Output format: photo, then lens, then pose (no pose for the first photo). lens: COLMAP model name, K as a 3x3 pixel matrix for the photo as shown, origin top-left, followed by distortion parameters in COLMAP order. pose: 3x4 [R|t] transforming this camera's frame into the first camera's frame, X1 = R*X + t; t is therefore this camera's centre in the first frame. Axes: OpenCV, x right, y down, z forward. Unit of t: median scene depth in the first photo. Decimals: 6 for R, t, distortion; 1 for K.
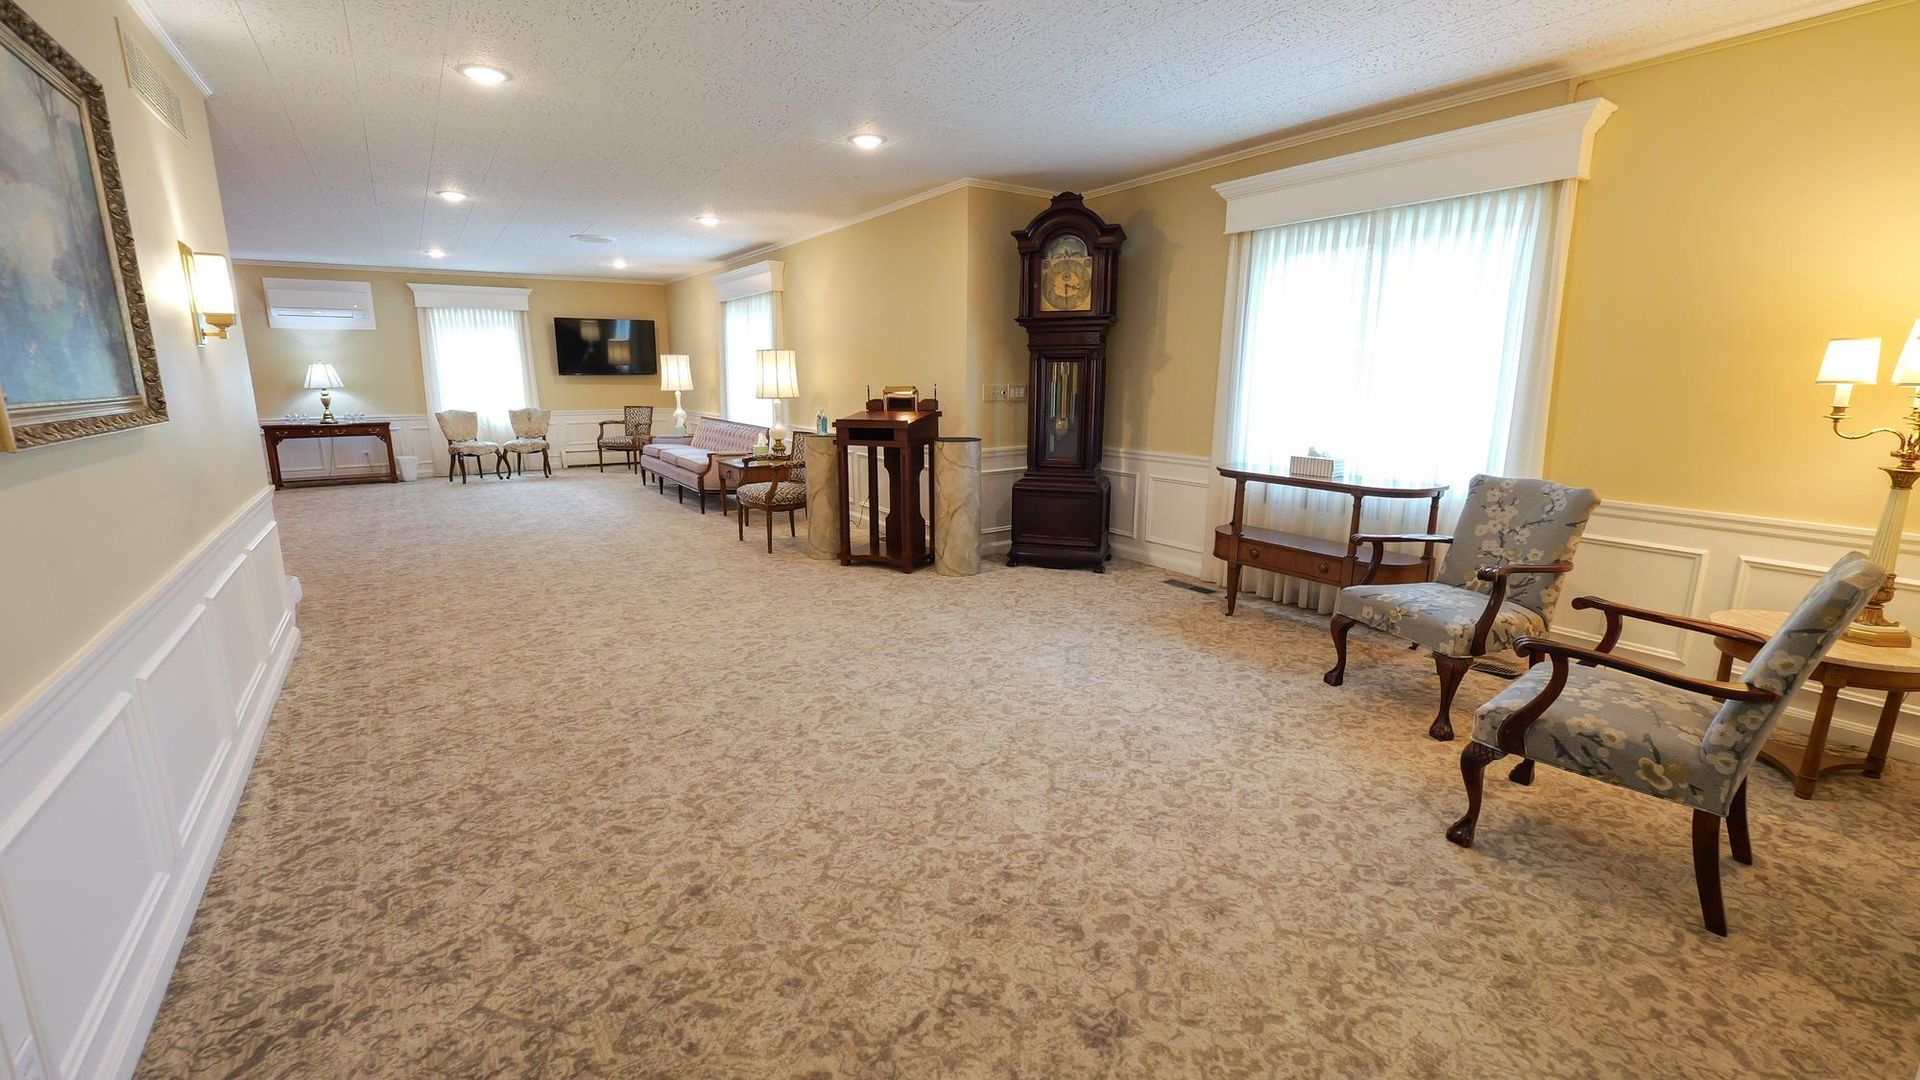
lens RADIAL K [[807.3, 0, 954.5], [0, 807.3, 552.6], [0, 0, 1]] dist [-0.009167, 0.001990]
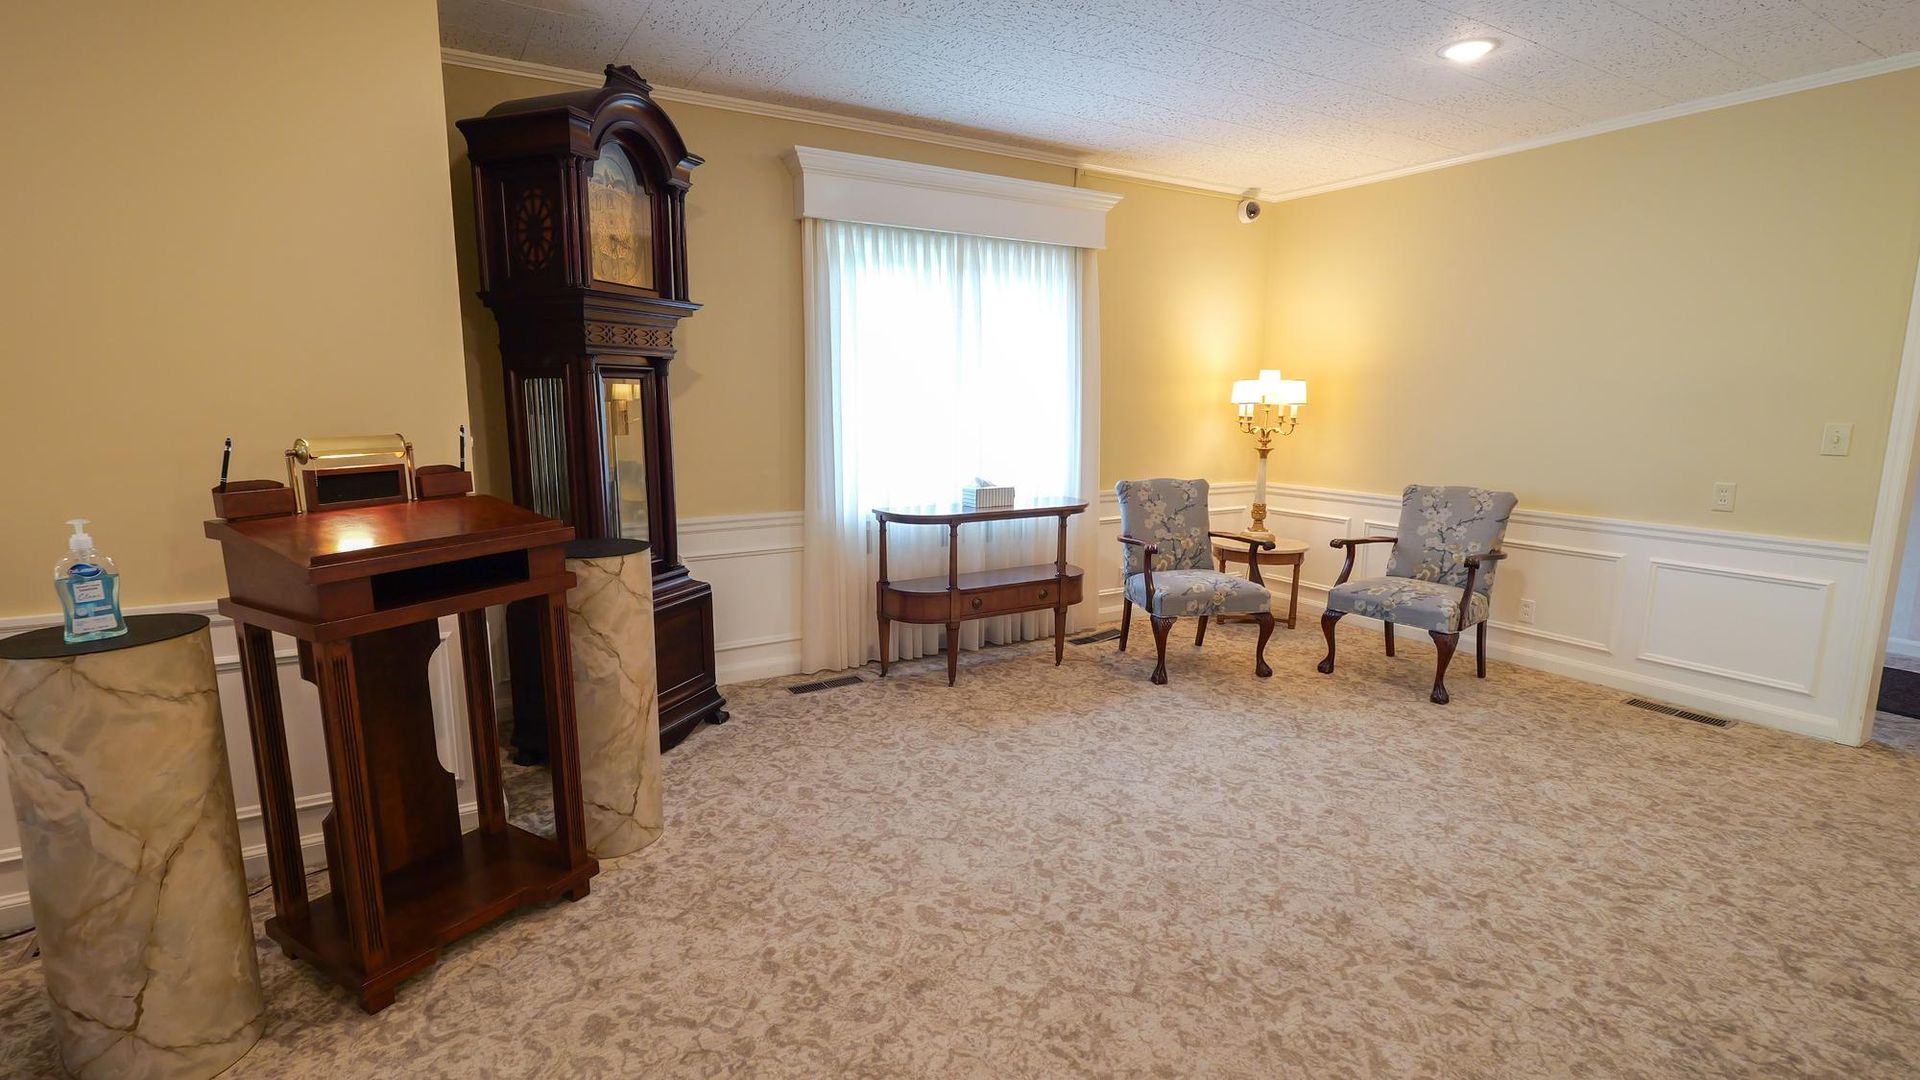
lens RADIAL K [[867.8, 0, 951.5], [0, 867.8, 556.0], [0, 0, 1]] dist [-0.006264, -0.000496]
pose [[0.061751, -0.174076, 0.982794, -0.550909], [0.219139, 0.963011, 0.156803, -0.203978], [-0.973738, 0.205685, 0.097614, 0.933130]]
